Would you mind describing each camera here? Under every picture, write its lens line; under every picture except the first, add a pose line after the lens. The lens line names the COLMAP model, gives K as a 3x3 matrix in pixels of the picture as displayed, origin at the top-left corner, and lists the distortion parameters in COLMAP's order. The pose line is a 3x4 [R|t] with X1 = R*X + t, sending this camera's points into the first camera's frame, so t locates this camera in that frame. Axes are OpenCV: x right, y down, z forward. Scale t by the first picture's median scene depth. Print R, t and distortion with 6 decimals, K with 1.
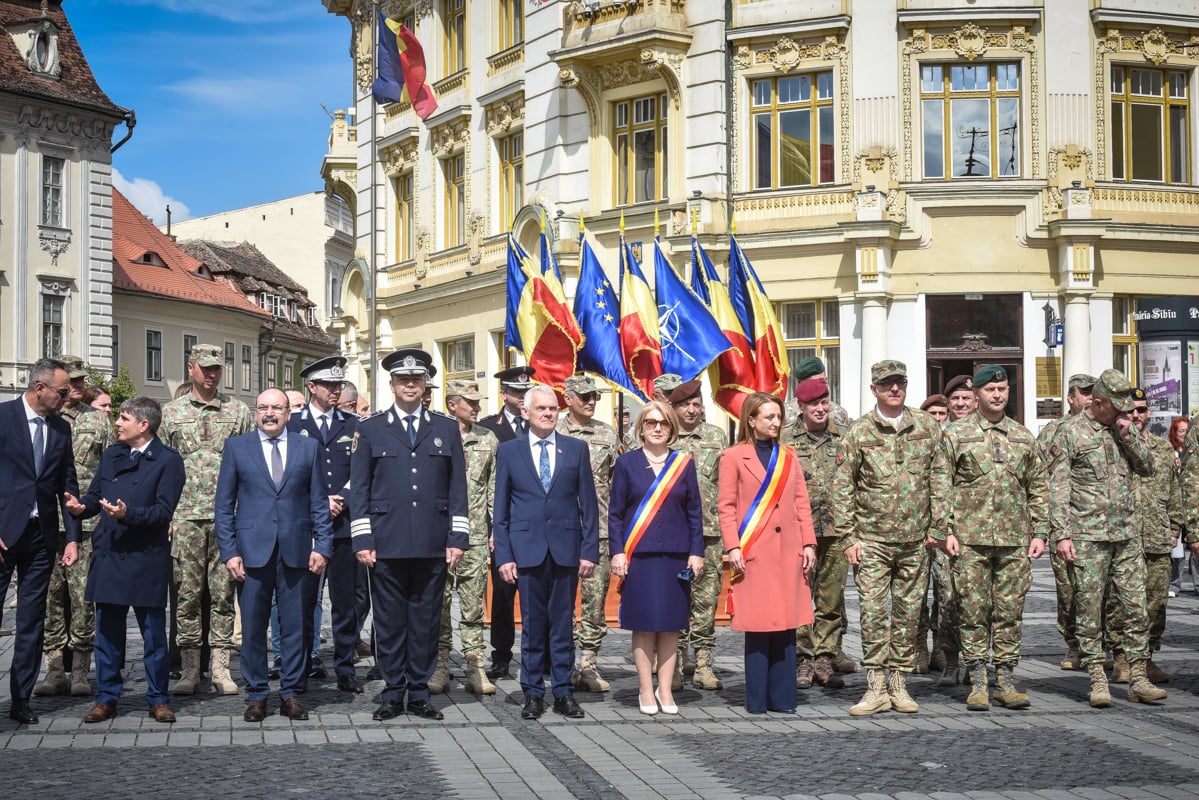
lens RADIAL K [[3358.6, 0, 599.5], [0, 3358.6, 400.0], [0, 0, 1]] dist [0.021182, 0.128033]
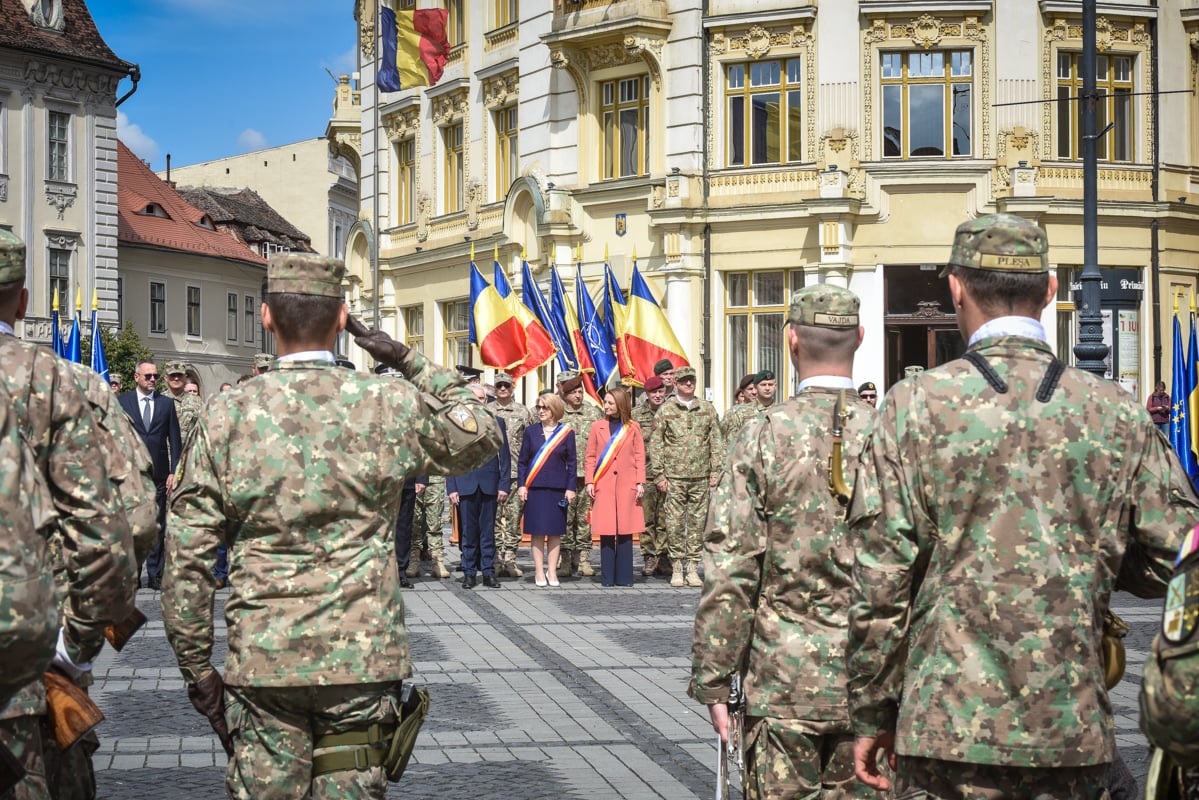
lens RADIAL K [[4170.6, 0, 599.5], [0, 4170.6, 400.0], [0, 0, 1]] dist [0.413974, 0.706621]
pose [[0.999883, 0.002784, -0.015035, 0.024935], [-0.002525, 0.999849, 0.017217, -0.010560], [0.015081, -0.017177, 0.999739, -0.344571]]
